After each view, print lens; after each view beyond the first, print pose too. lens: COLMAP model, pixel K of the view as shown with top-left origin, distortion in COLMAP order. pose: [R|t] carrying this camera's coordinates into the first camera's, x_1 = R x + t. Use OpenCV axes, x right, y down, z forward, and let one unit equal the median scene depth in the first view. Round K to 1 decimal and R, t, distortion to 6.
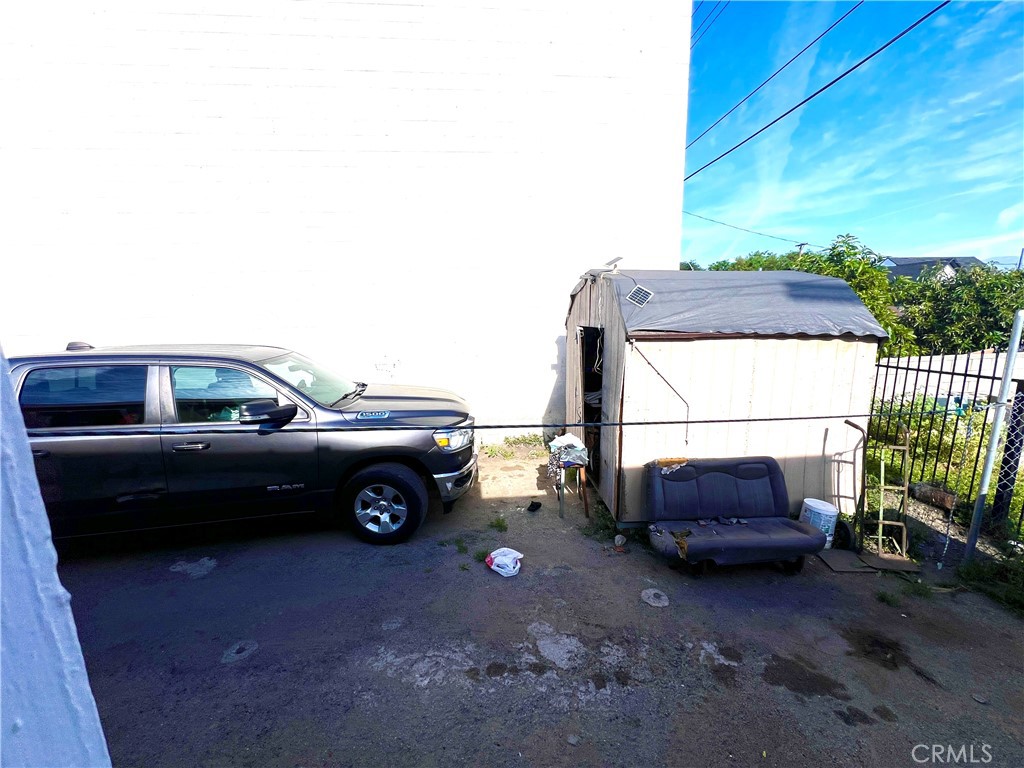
lens RADIAL K [[408.1, 0, 514.7], [0, 408.1, 384.9], [0, 0, 1]] dist [0.001658, -0.000157]
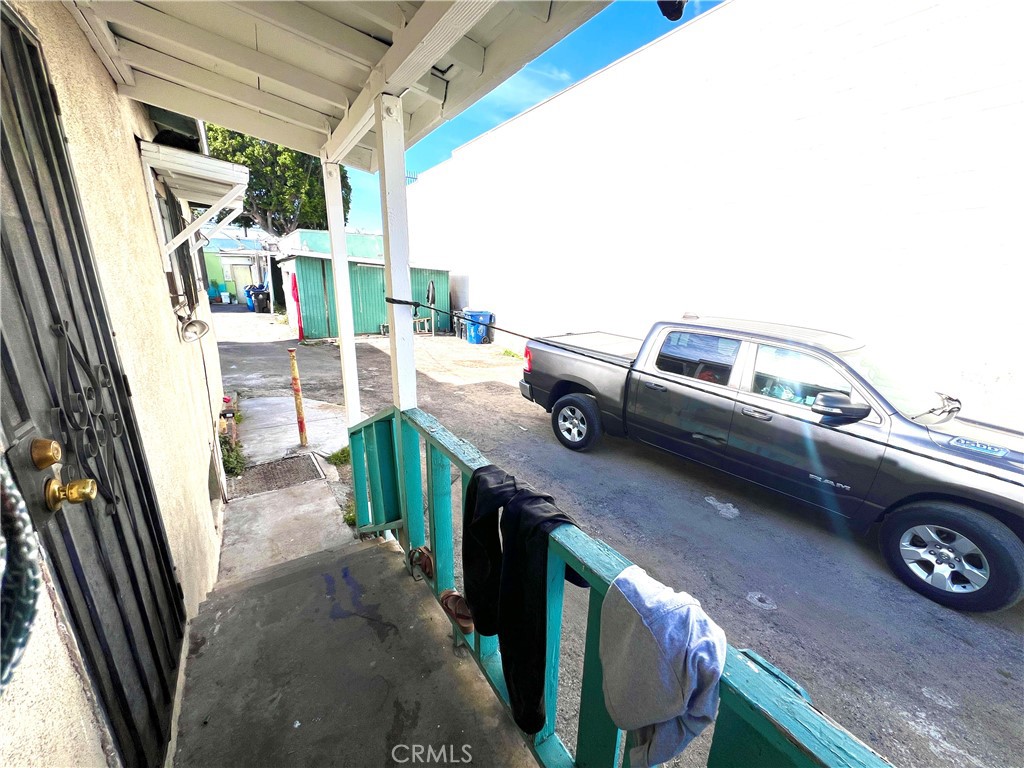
lens RADIAL K [[408.1, 0, 511.5], [0, 408.1, 385.8], [0, 0, 1]] dist [0.001658, -0.000157]
pose [[0.458070, 0.260484, -0.849894, -0.126517], [-0.189824, 0.962712, 0.192752, -0.021246], [0.868412, 0.073036, 0.490435, -0.178167]]
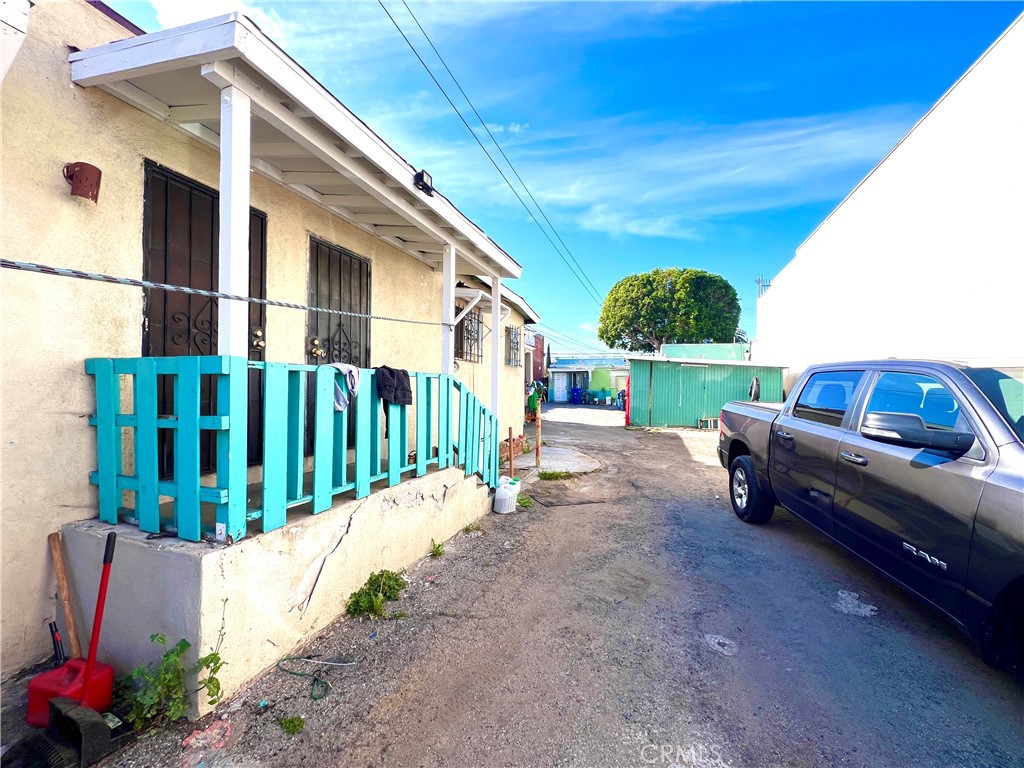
lens RADIAL K [[408.1, 0, 514.9], [0, 408.1, 389.1], [0, 0, 1]] dist [0.001658, -0.000157]
pose [[-0.432445, 0.010879, -0.901595, 0.299297], [-0.171109, 0.980767, 0.093906, 0.042113], [0.885276, 0.194880, -0.422266, 0.646853]]
